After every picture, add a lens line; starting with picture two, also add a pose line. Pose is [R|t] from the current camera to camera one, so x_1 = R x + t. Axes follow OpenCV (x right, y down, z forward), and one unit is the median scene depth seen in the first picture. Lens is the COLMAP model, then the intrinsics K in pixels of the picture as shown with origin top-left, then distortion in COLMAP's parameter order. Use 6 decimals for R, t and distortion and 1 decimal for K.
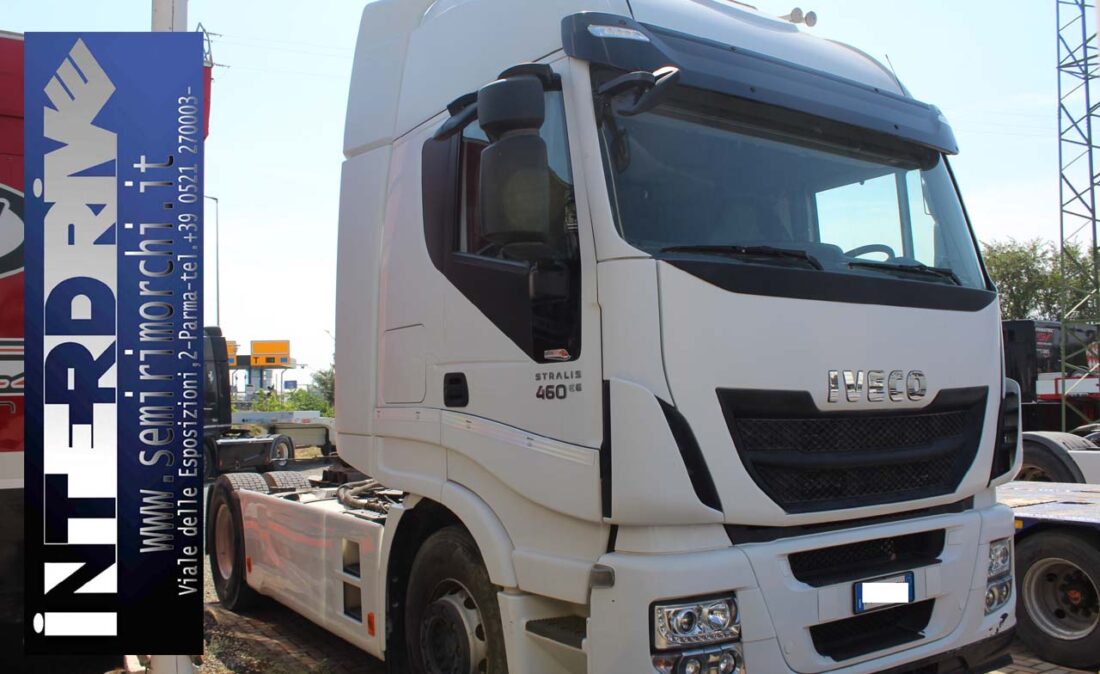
lens RADIAL K [[927.9, 0, 529.2], [0, 927.9, 337.6], [0, 0, 1]] dist [-0.005897, -0.158986]
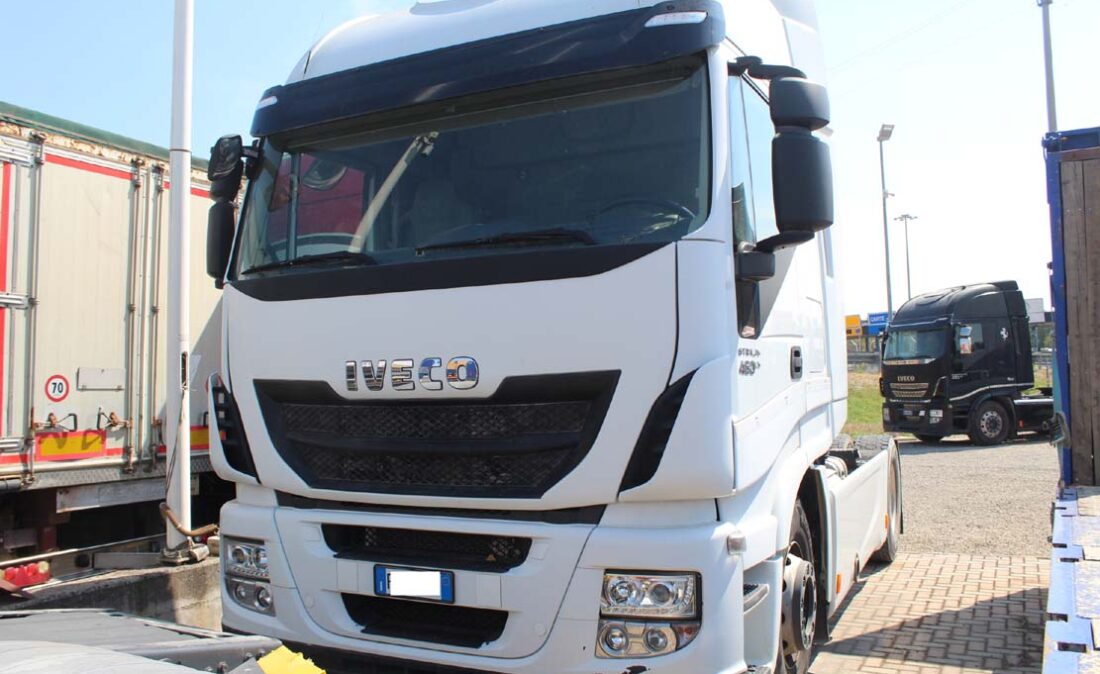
lens RADIAL K [[927.9, 0, 529.2], [0, 927.9, 337.6], [0, 0, 1]] dist [-0.005897, -0.158986]
pose [[0.487509, -0.033176, -0.872488, 1.347474], [0.077575, 0.996972, 0.005436, 0.018176], [0.869665, -0.070333, 0.488606, 0.650949]]
